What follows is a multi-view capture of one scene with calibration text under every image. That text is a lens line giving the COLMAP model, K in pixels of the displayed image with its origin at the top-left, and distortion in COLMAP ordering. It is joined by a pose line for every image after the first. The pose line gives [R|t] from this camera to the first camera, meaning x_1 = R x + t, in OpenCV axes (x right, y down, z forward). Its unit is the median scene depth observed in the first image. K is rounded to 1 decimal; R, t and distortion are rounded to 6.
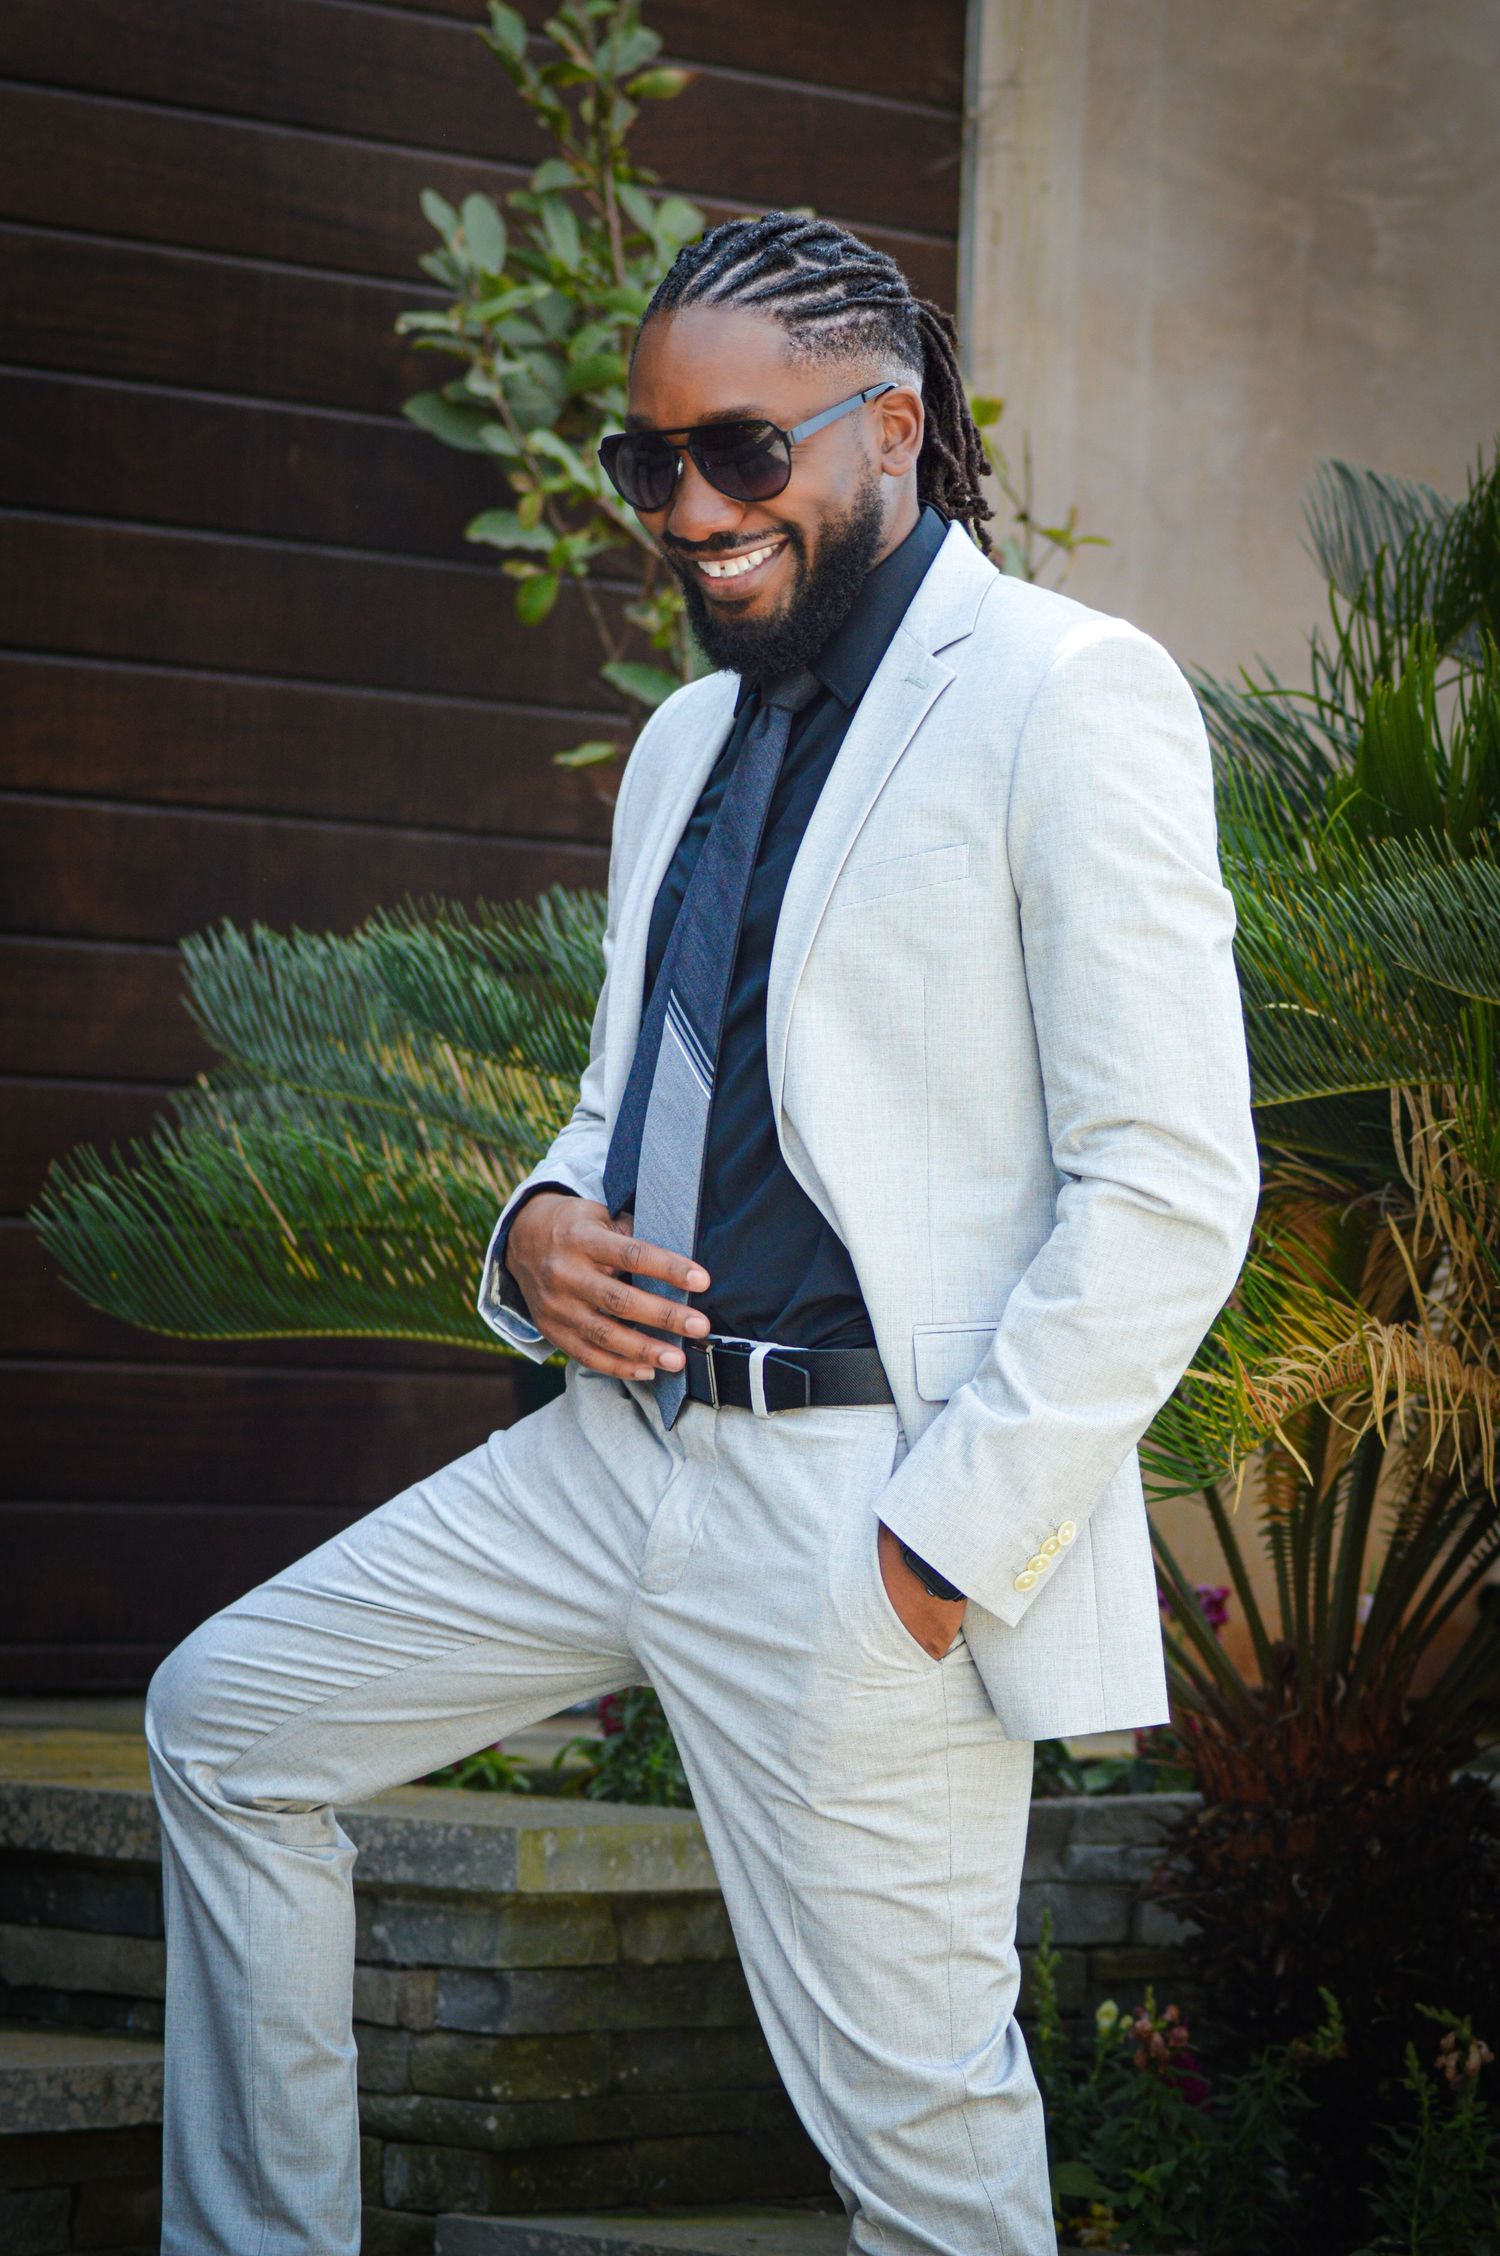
lens RADIAL K [[9097.0, 0, 750.0], [0, 9097.0, 1128.0], [0, 0, 1]] dist [0.355270, 1.336665]
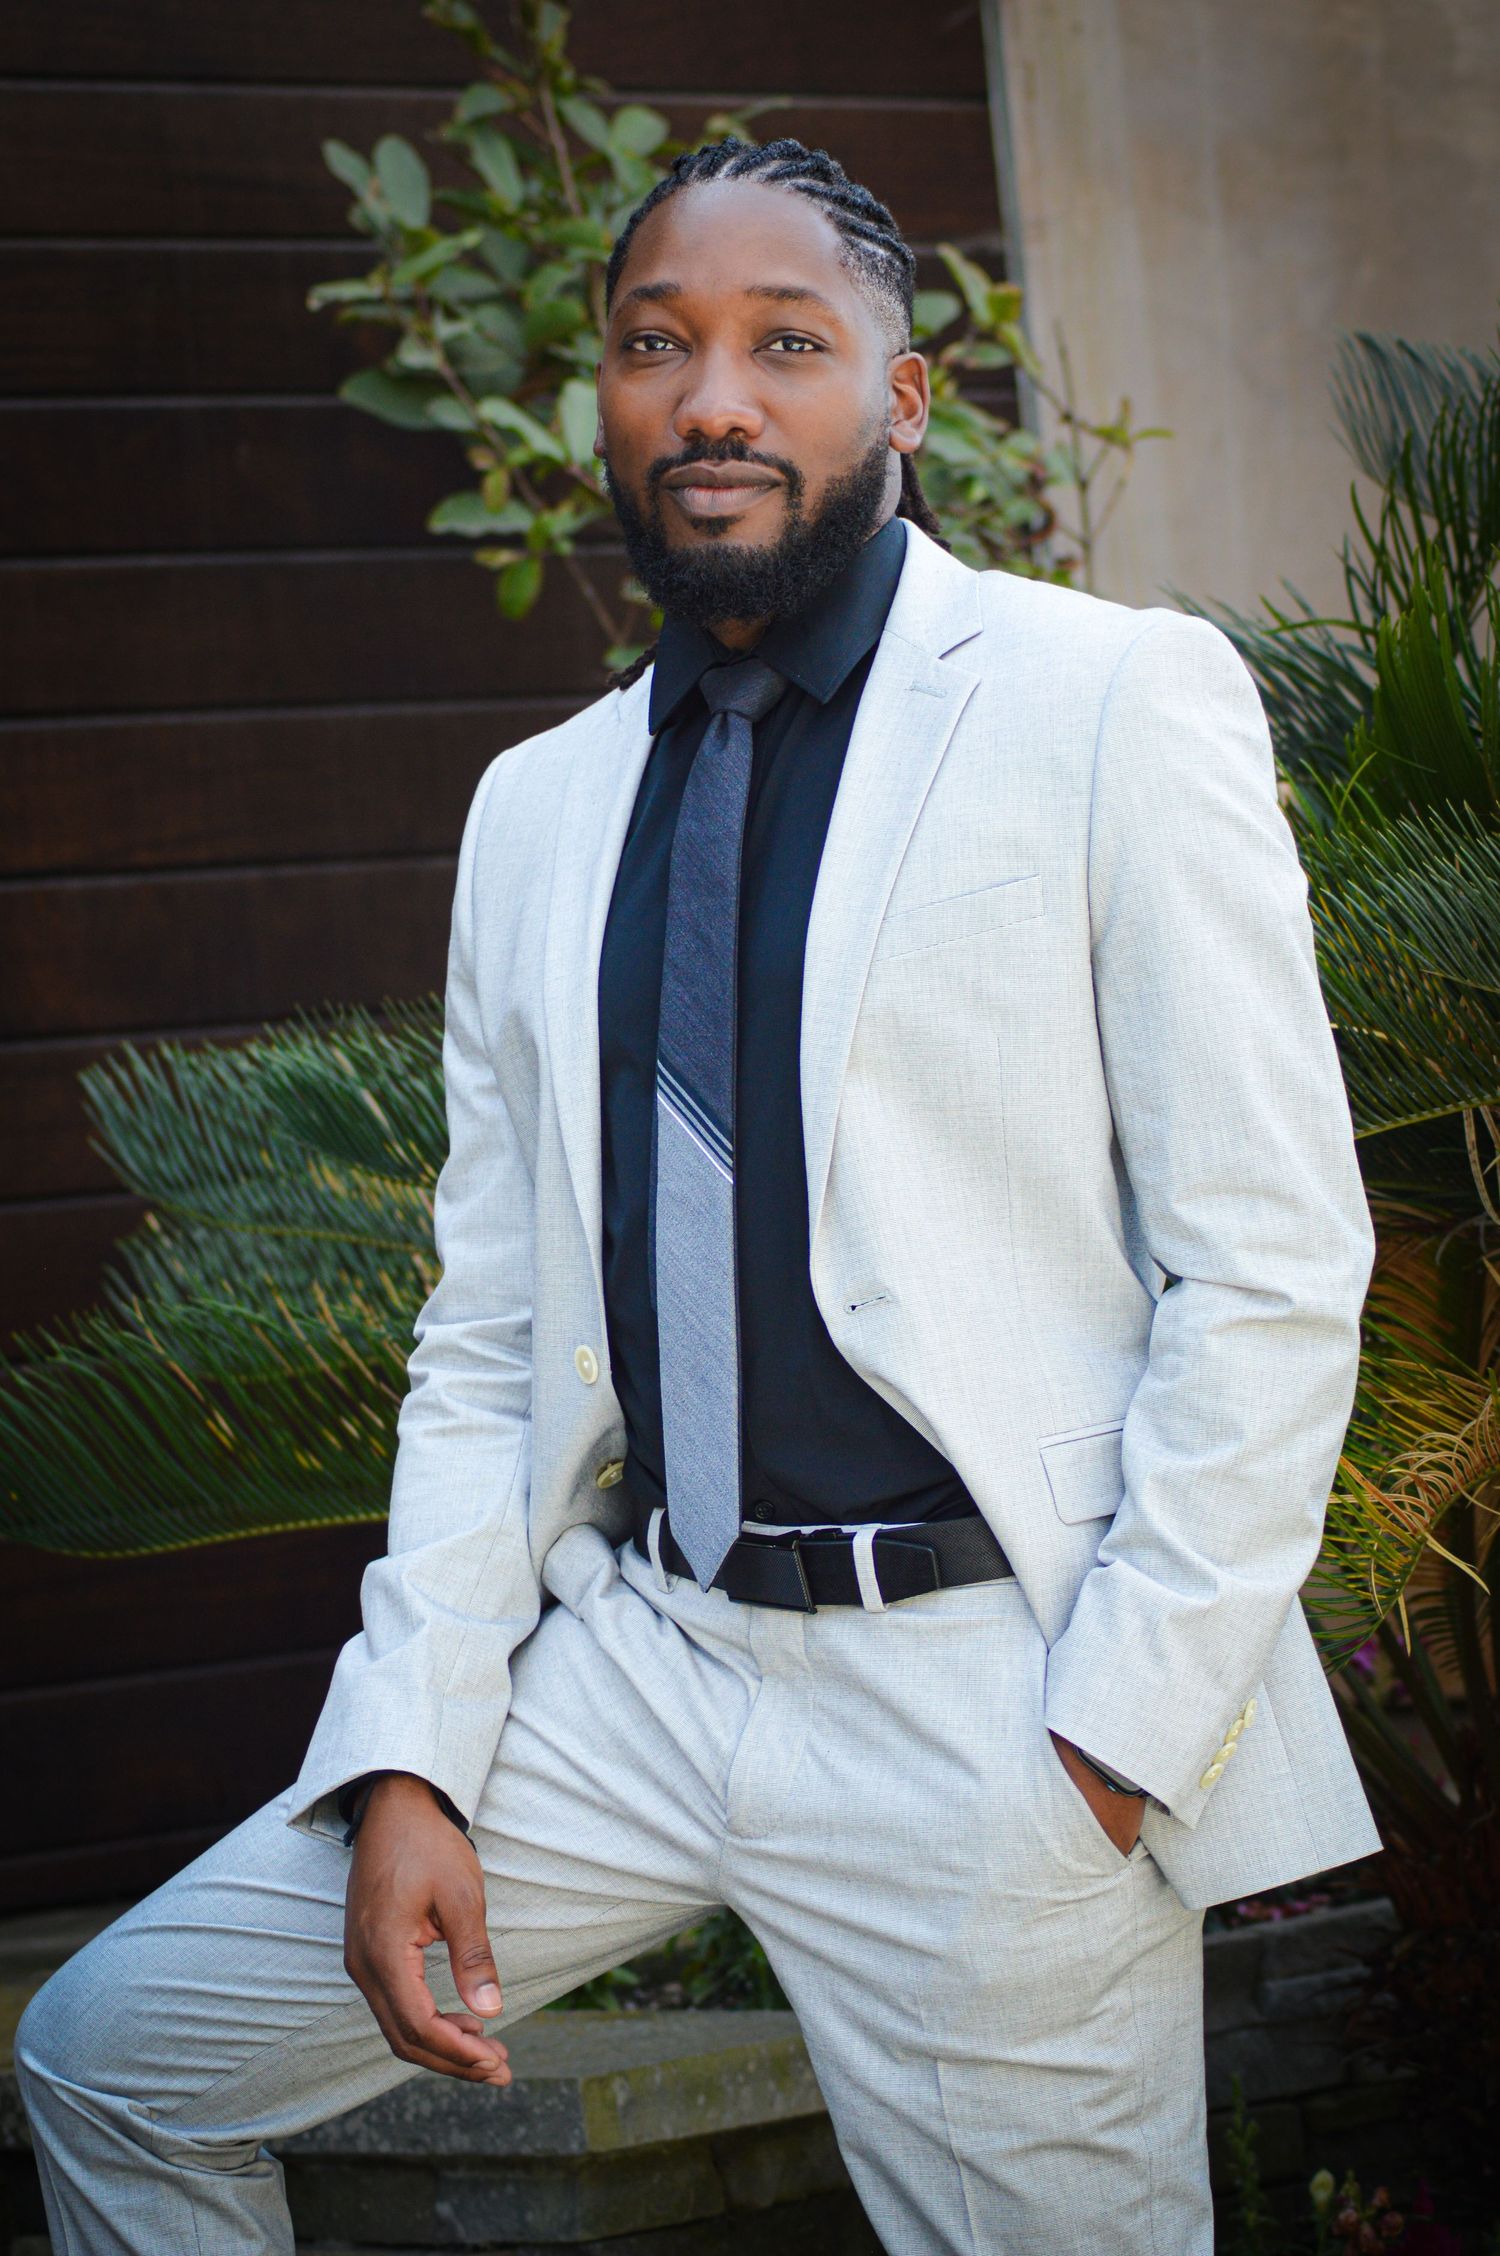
lens RADIAL K [[9097.0, 0, 750.0], [0, 9097.0, 1128.0], [0, 0, 1]] dist [0.355270, 1.336665]
pose [[0.990428, -0.127426, -0.053049, 0.044120], [0.128474, 0.991570, 0.016841, -0.021669], [0.050456, -0.023495, 0.998450, 0.149805]]
